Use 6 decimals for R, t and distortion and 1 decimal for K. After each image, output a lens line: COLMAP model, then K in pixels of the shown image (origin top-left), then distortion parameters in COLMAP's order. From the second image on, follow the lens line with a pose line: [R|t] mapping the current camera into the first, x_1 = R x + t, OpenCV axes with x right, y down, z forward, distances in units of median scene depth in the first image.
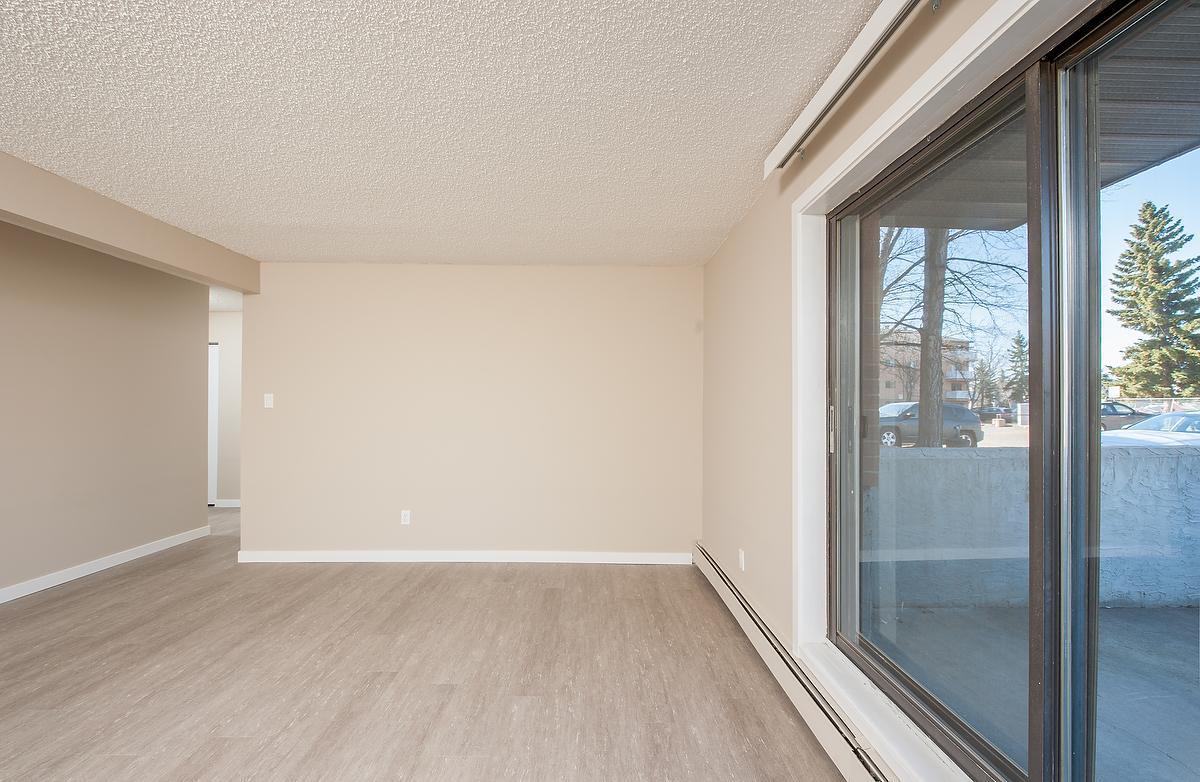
lens RADIAL K [[463.8, 0, 600.8], [0, 463.8, 389.2], [0, 0, 1]] dist [-0.001843, -0.000992]
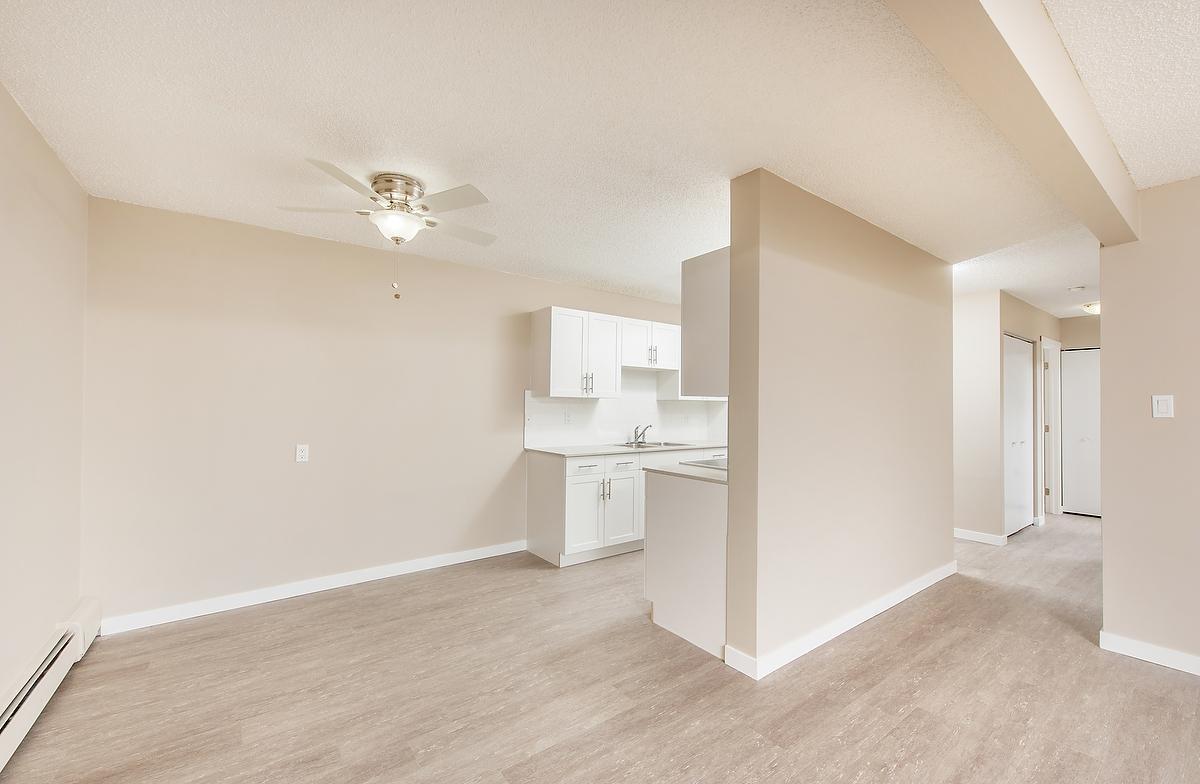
lens RADIAL K [[475.8, 0, 593.5], [0, 475.8, 397.3], [0, 0, 1]] dist [-0.000570, -0.004700]
pose [[0.567936, -0.016169, -0.822914, -0.743274], [0.029154, 0.999575, 0.000481, -0.020504], [0.822556, -0.024265, 0.568166, 0.000017]]
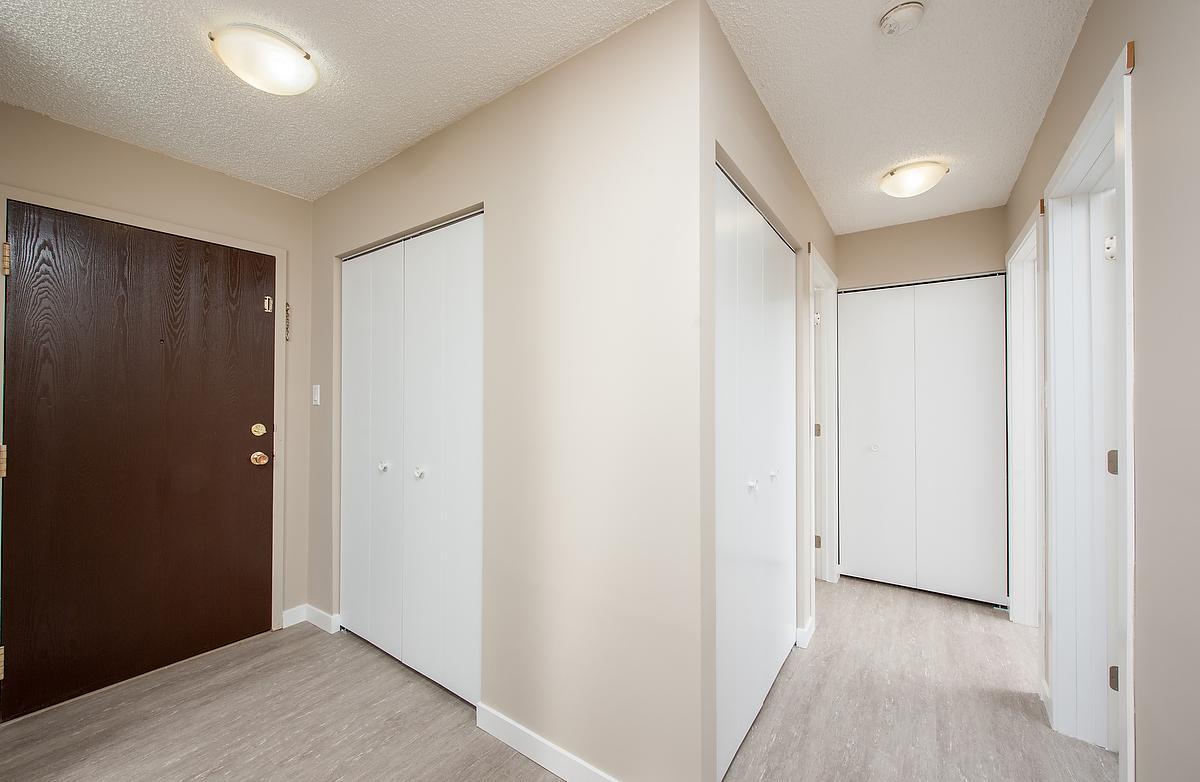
lens RADIAL K [[482.3, 0, 603.5], [0, 482.3, 390.1], [0, 0, 1]] dist [-0.000976, -0.000716]
pose [[0.820857, -0.014736, -0.570944, -1.068031], [0.025886, 0.999600, 0.011418, 0.050766], [0.570547, -0.024152, 0.820910, 1.488025]]
